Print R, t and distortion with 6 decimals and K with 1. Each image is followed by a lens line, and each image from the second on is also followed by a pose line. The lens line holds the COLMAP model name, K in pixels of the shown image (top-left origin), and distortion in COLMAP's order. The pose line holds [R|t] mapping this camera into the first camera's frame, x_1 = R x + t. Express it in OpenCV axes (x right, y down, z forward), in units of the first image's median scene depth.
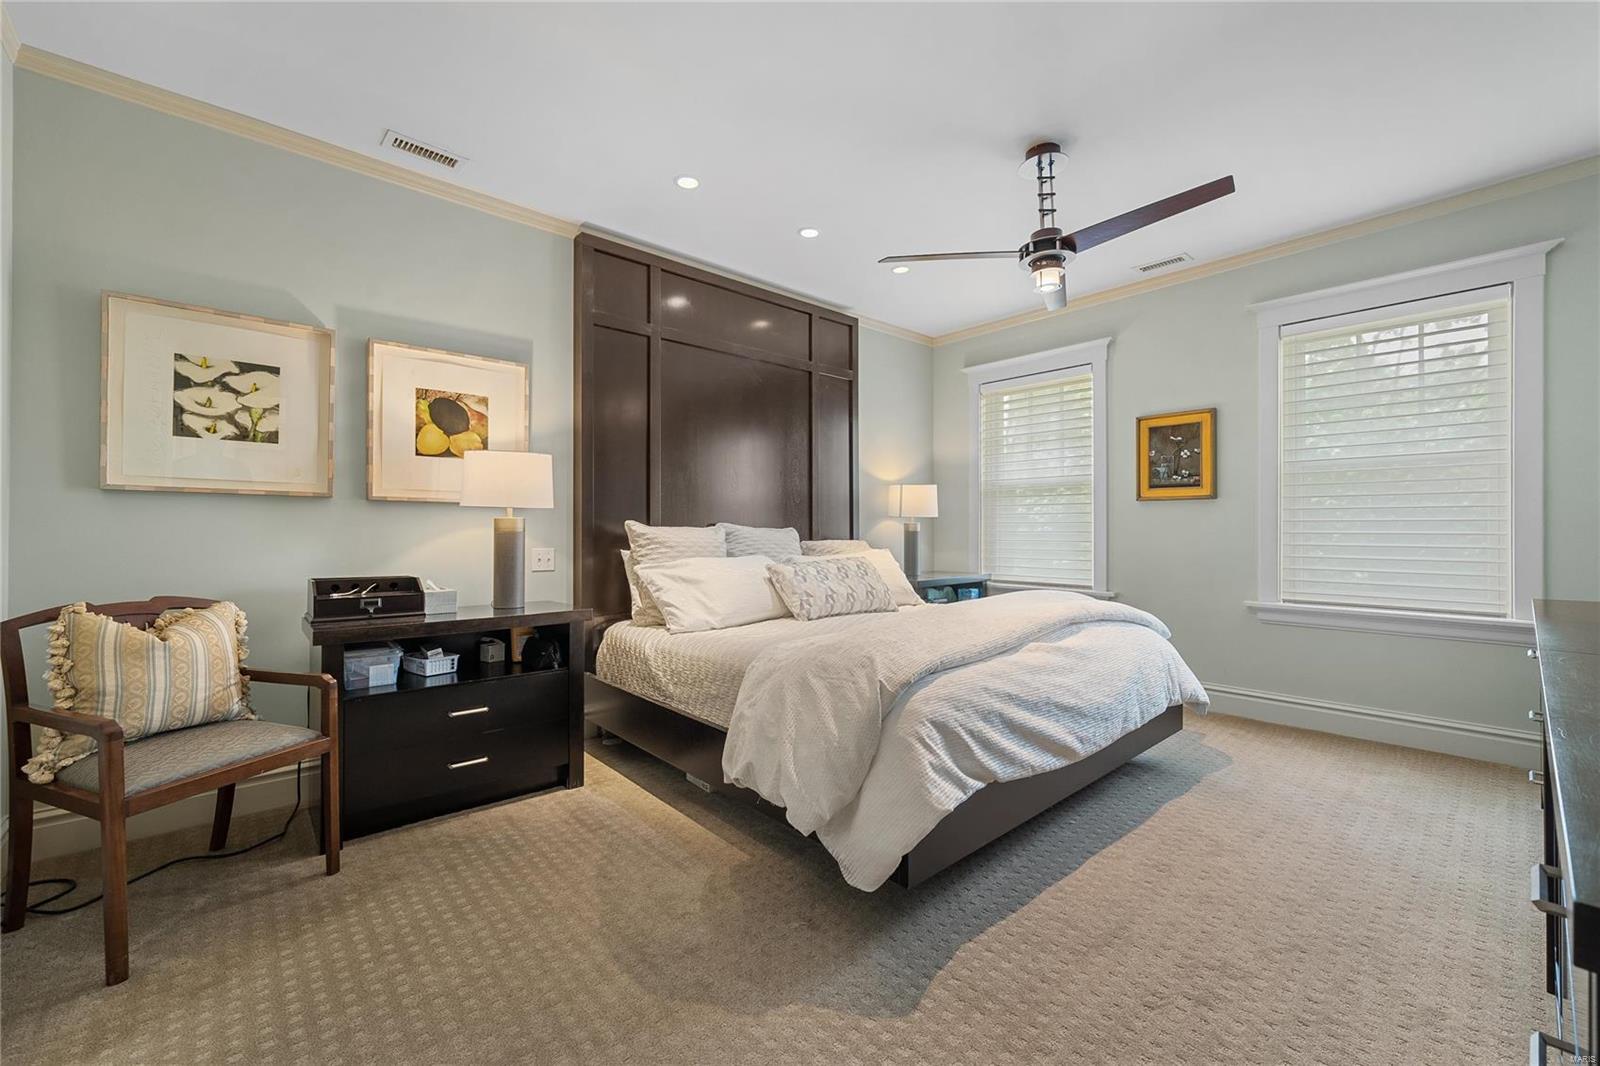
lens RADIAL K [[641.8, 0, 788.6], [0, 641.8, 530.2], [0, 0, 1]] dist [0.001162, -0.000271]
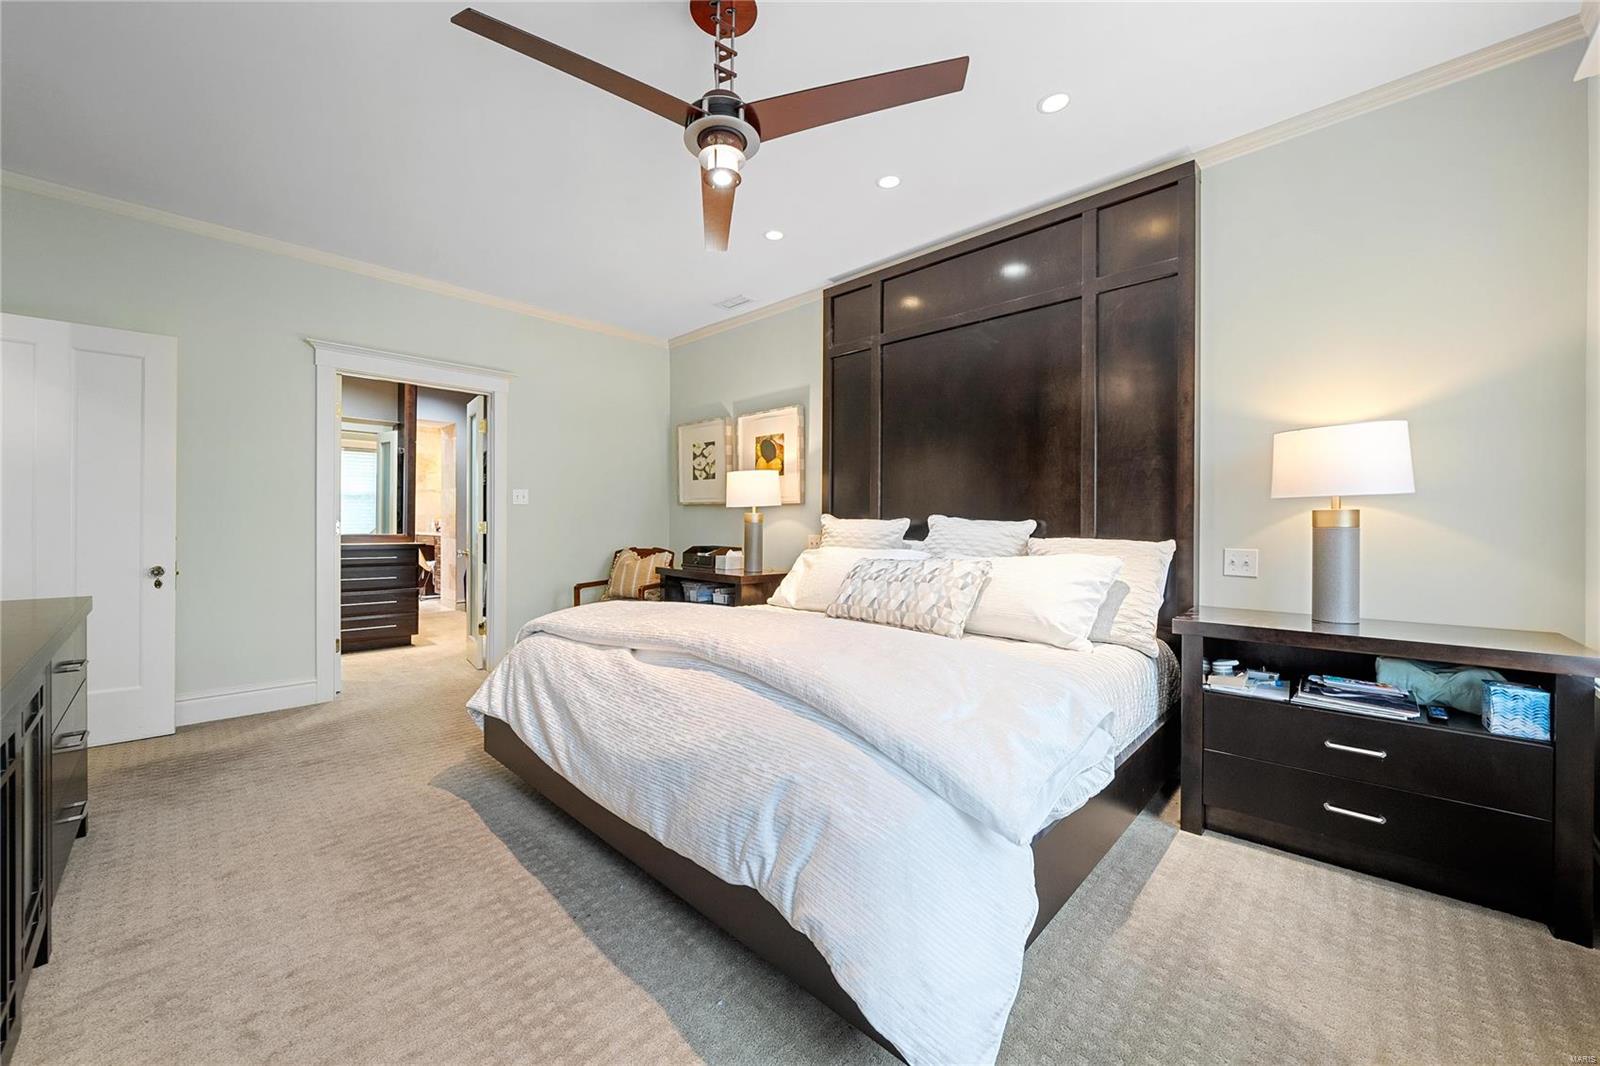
lens RADIAL K [[613.5, 0, 791.3], [0, 613.5, 533.4], [0, 0, 1]] dist [-0.013581, 0.000040]
pose [[0.075442, 0.020531, -0.996939, 1.035365], [-0.005082, 0.999783, 0.020205, -0.002159], [0.997137, 0.003542, 0.075530, 0.972792]]
